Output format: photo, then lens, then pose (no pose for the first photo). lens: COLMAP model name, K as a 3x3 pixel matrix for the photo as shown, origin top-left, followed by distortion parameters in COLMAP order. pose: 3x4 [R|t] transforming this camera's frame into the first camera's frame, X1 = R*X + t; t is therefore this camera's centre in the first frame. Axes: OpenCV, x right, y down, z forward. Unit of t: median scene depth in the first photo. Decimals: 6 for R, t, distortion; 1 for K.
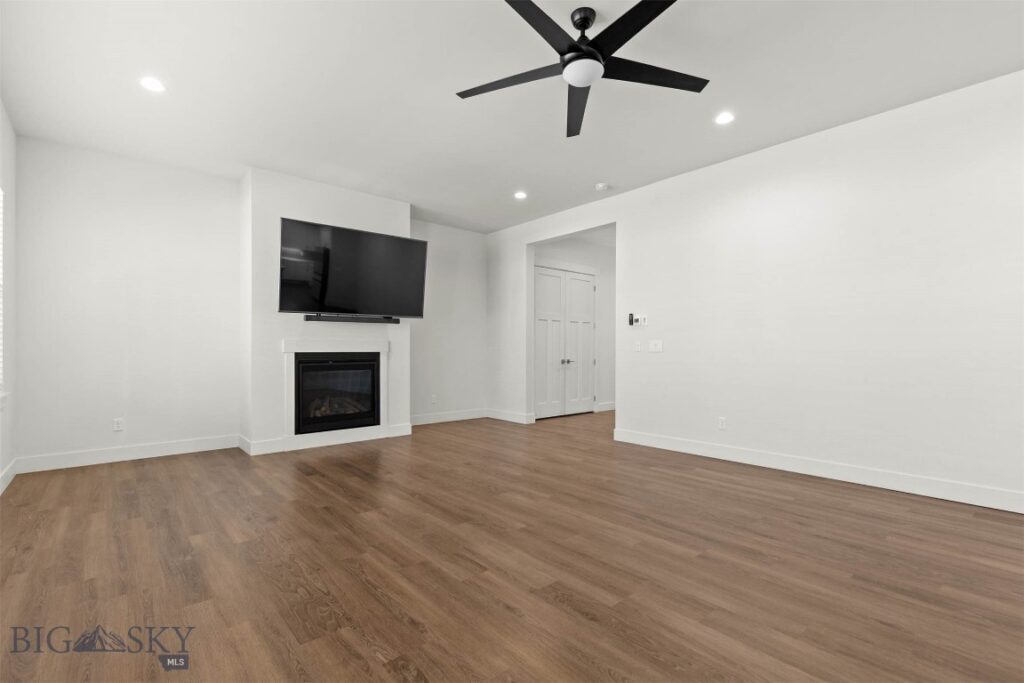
lens RADIAL K [[457.4, 0, 514.7], [0, 457.4, 346.6], [0, 0, 1]] dist [0.002966, 0.000036]
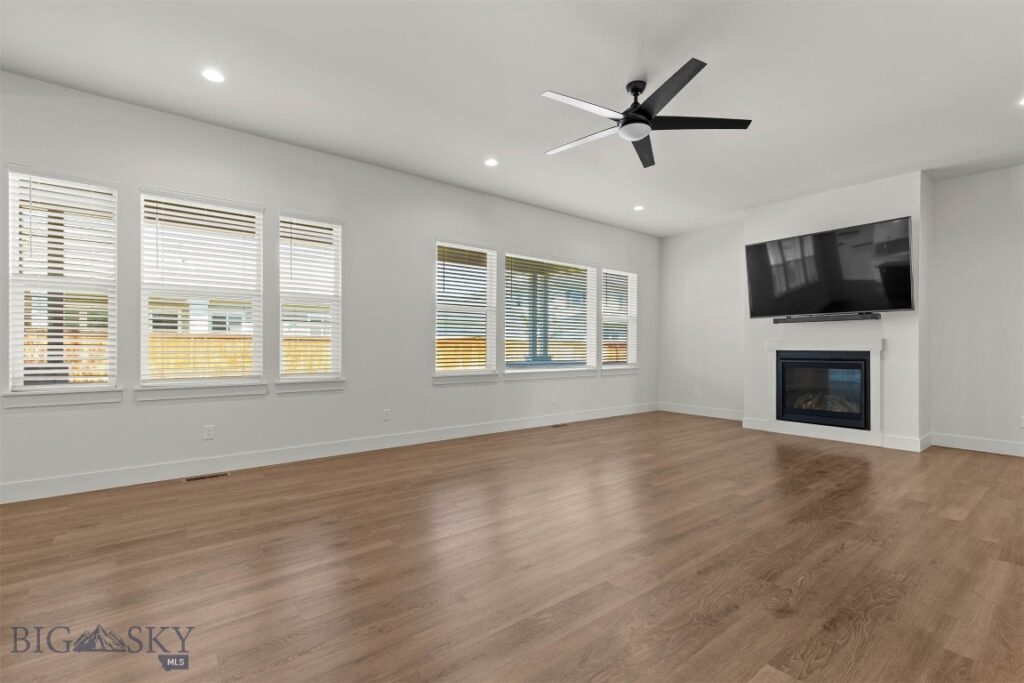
lens RADIAL K [[457.4, 0, 514.7], [0, 457.4, 346.6], [0, 0, 1]] dist [0.002966, 0.000036]
pose [[-0.025761, -0.000853, -0.999668, 0.702891], [0.002544, 0.999996, -0.000919, 0.002188], [0.999665, -0.002567, -0.025759, 0.340432]]
